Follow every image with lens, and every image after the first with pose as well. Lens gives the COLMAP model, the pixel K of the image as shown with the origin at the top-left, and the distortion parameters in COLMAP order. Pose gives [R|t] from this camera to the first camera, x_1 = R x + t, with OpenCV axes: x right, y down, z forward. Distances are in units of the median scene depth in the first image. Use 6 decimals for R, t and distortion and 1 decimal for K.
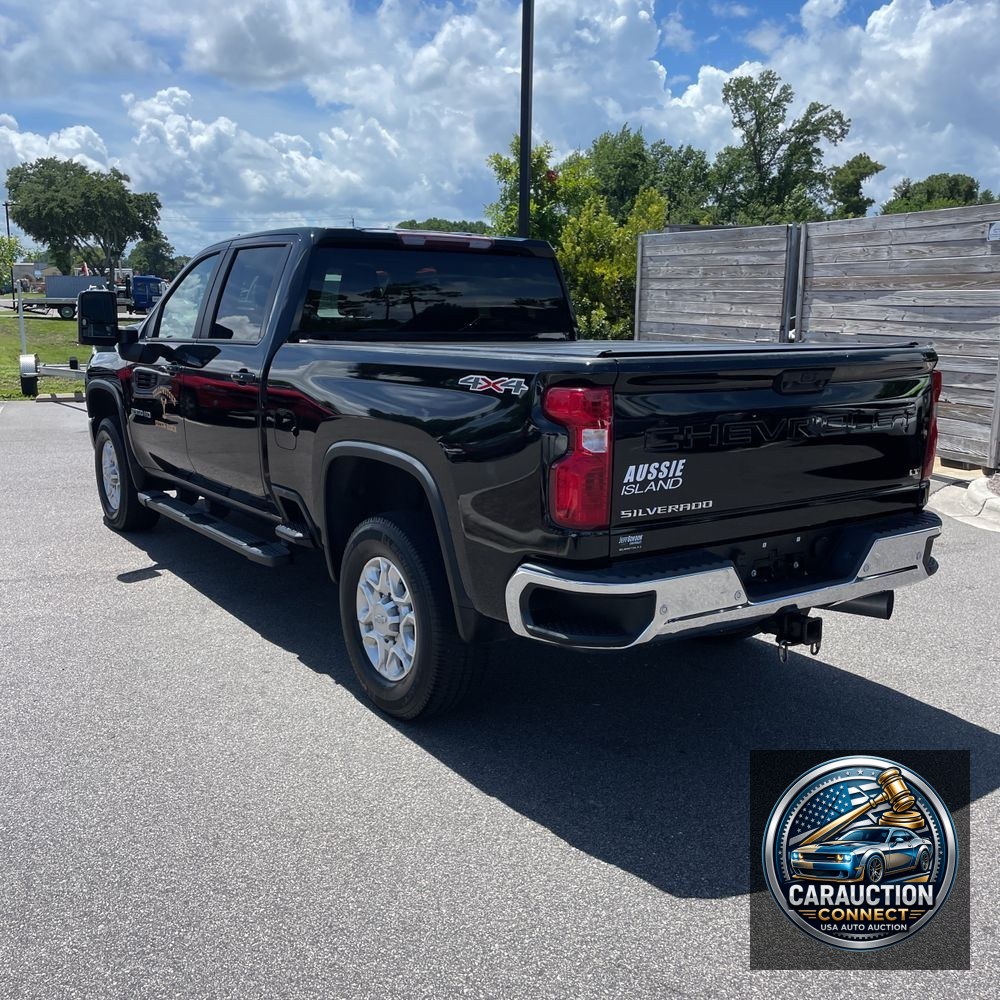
lens RADIAL K [[1013.8, 0, 480.5], [0, 1013.8, 503.9], [0, 0, 1]] dist [0.116860, -0.175641]
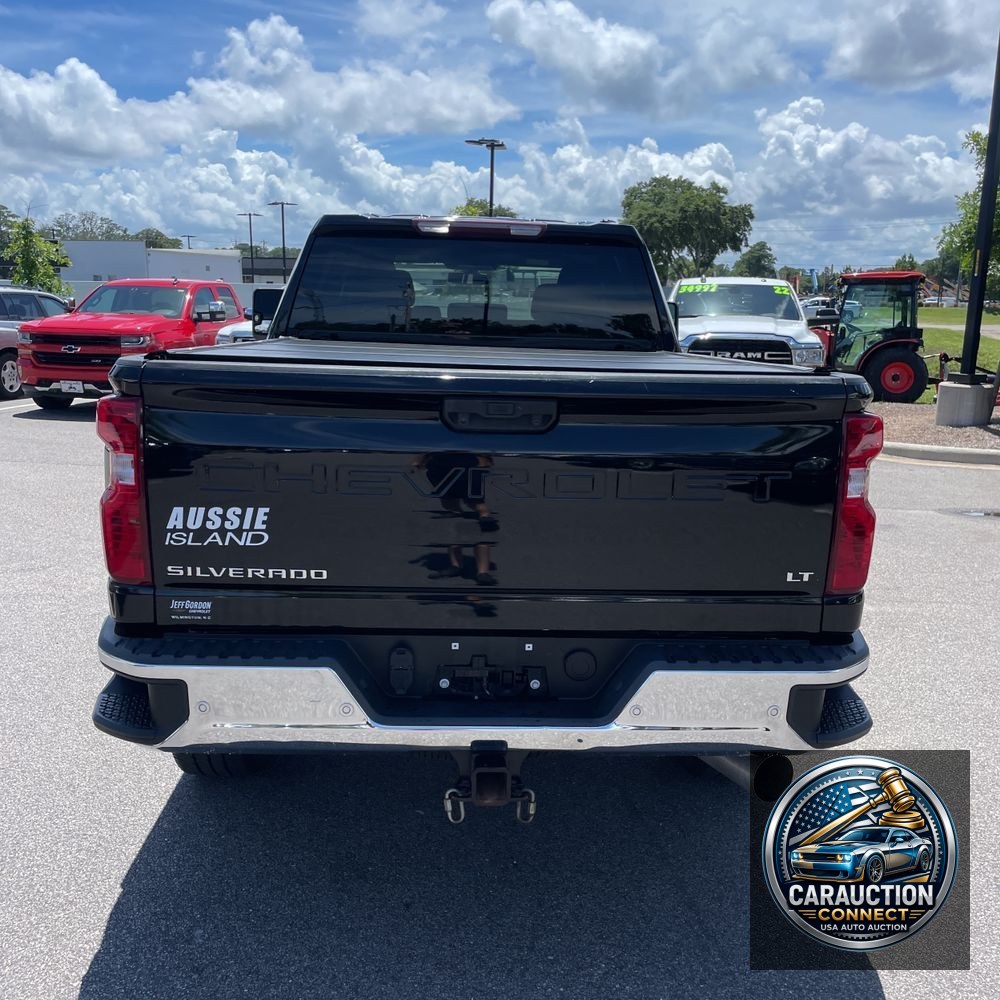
lens RADIAL K [[1013.8, 0, 480.5], [0, 1013.8, 503.9], [0, 0, 1]] dist [0.116860, -0.175641]
pose [[0.851276, 0.113705, -0.512250, 0.699762], [-0.118242, 0.992698, 0.023852, -0.081555], [0.511222, 0.040265, 0.858505, 0.457351]]
